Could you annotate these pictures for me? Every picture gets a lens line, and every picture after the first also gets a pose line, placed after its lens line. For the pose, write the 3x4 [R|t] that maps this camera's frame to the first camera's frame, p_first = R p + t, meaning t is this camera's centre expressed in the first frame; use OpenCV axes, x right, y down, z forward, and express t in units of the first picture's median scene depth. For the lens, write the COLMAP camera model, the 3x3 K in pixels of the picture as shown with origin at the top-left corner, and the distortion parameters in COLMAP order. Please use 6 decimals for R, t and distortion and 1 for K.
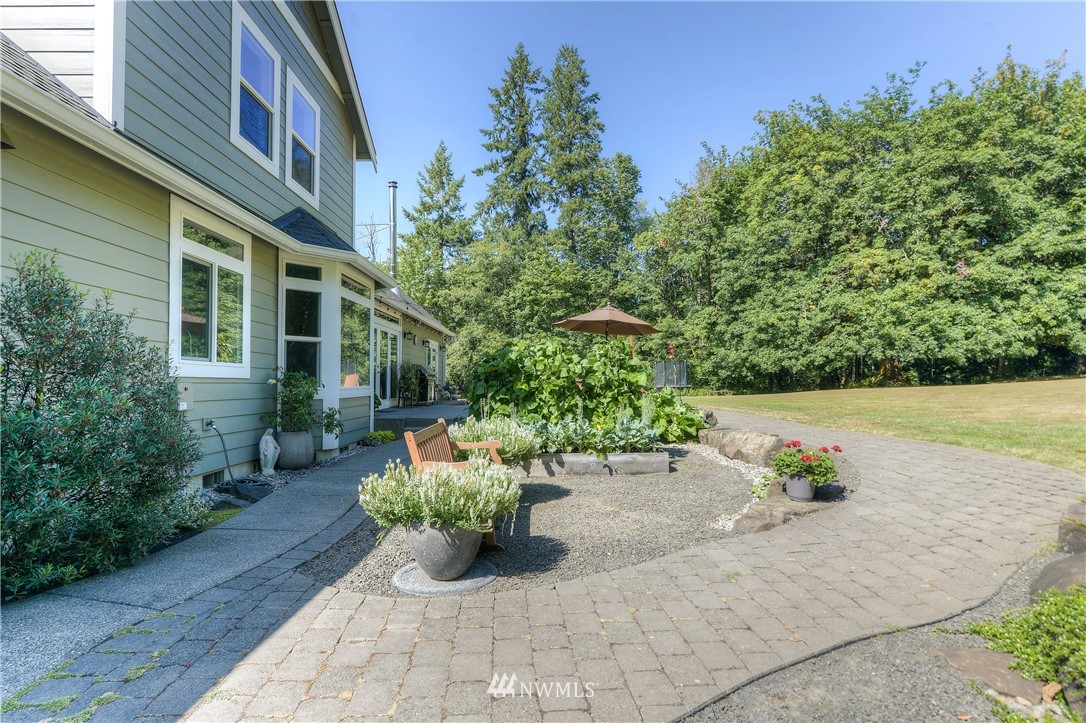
lens RADIAL K [[524.5, 0, 549.4], [0, 524.5, 375.0], [0, 0, 1]] dist [-0.019915, 0.000057]
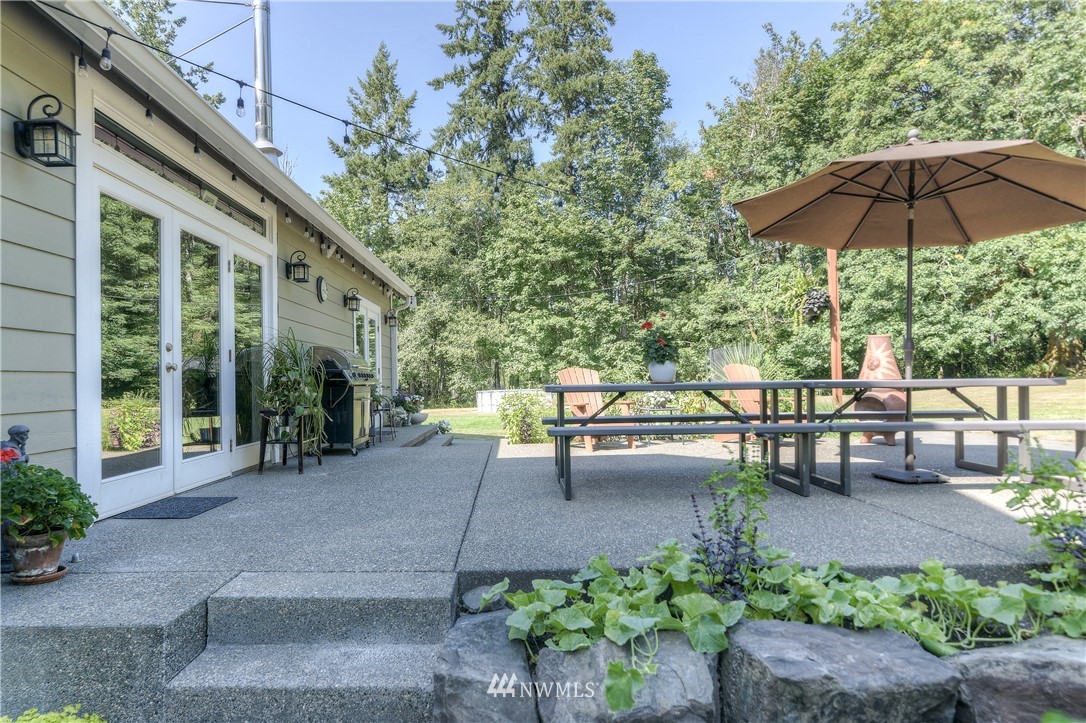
lens RADIAL K [[672.4, 0, 543.0], [0, 672.4, 361.5], [0, 0, 1]] dist [0.002804, -0.000224]
pose [[0.999484, -0.023742, 0.021614, -0.023388], [0.024081, 0.999589, -0.015572, 0.000416], [-0.021236, 0.016084, 0.999645, 0.114738]]
